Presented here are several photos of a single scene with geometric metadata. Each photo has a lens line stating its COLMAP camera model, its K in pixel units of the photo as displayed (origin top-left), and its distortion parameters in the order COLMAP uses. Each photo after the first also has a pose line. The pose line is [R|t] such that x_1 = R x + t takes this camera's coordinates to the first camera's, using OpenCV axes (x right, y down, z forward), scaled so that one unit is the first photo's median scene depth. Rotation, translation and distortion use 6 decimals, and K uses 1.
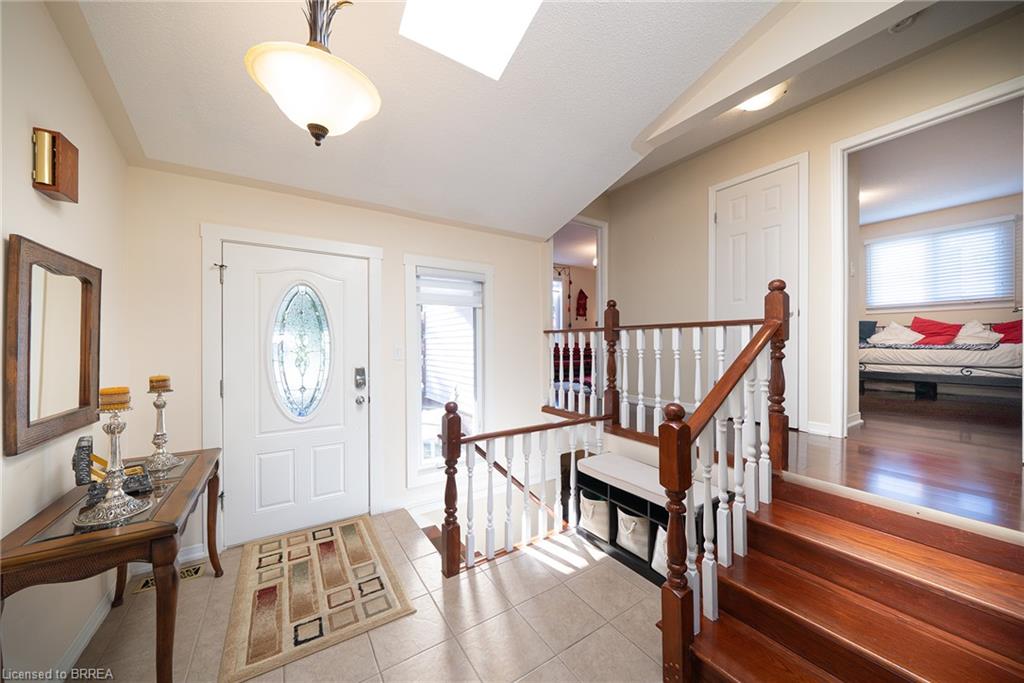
lens RADIAL K [[356.9, 0, 515.4], [0, 356.9, 346.0], [0, 0, 1]] dist [-0.002282, -0.000175]
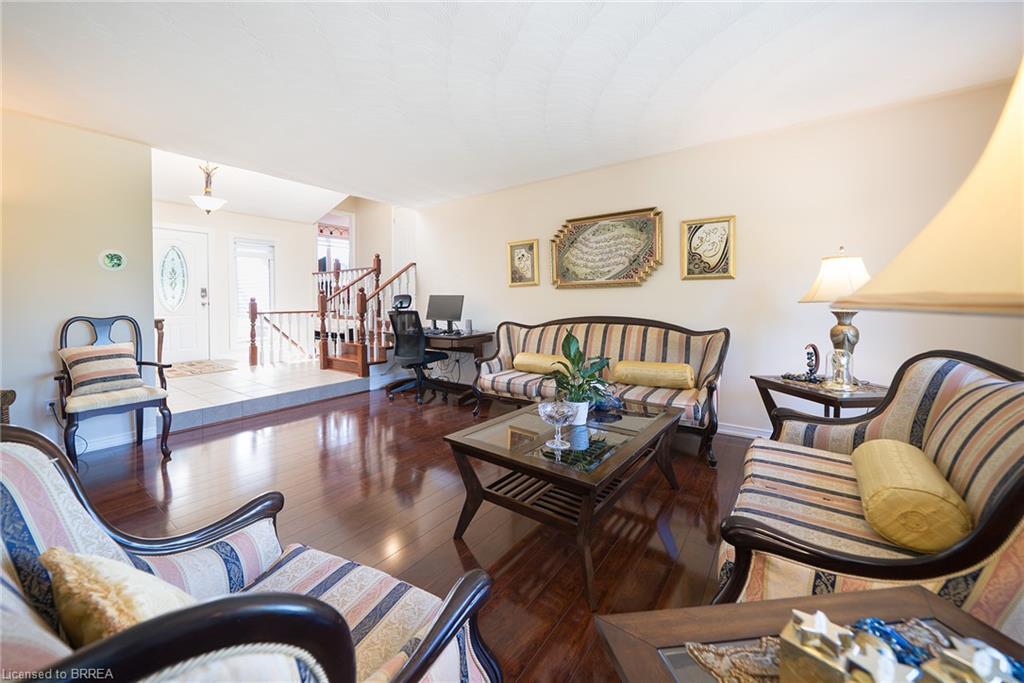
lens RADIAL K [[400.2, 0, 468.6], [0, 400.2, 308.5], [0, 0, 1]] dist [-0.000563, -0.000046]
pose [[0.956798, -0.002503, 0.290744, 0.451734], [0.000078, 0.999965, 0.008352, 0.210074], [-0.290754, -0.007969, 0.956765, -2.129490]]
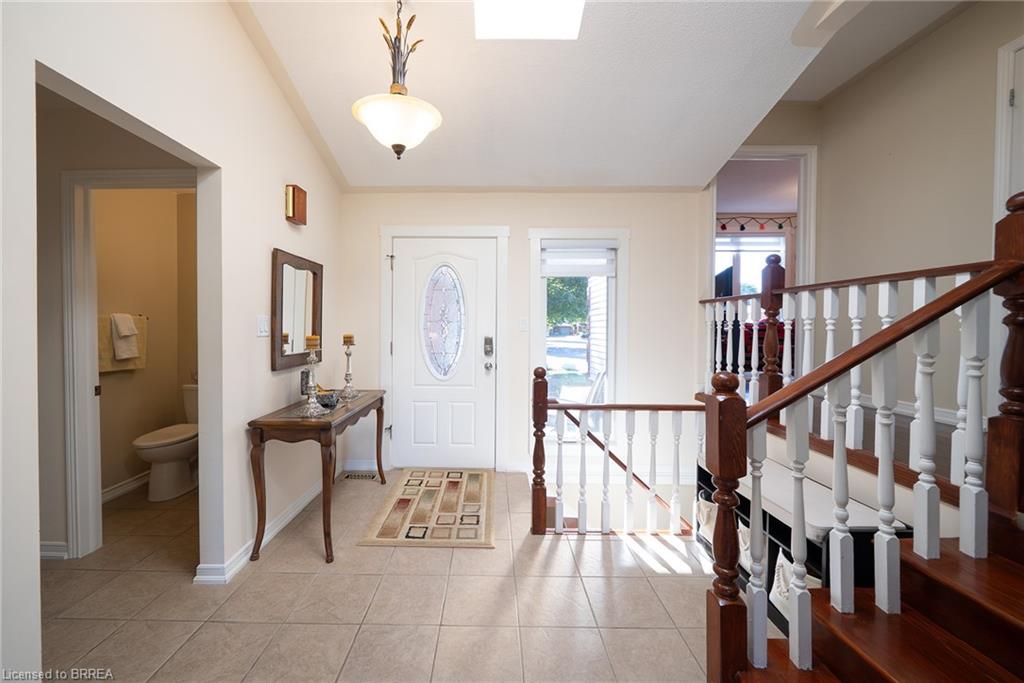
lens RADIAL K [[396.9, 0, 486.0], [0, 396.9, 333.0], [0, 0, 1]] dist [0.000959, -0.000133]
pose [[0.829963, 0.015067, -0.557615, 0.326680], [-0.009546, 0.999872, 0.012808, 0.043387], [0.557737, -0.005307, 0.830001, -0.041032]]
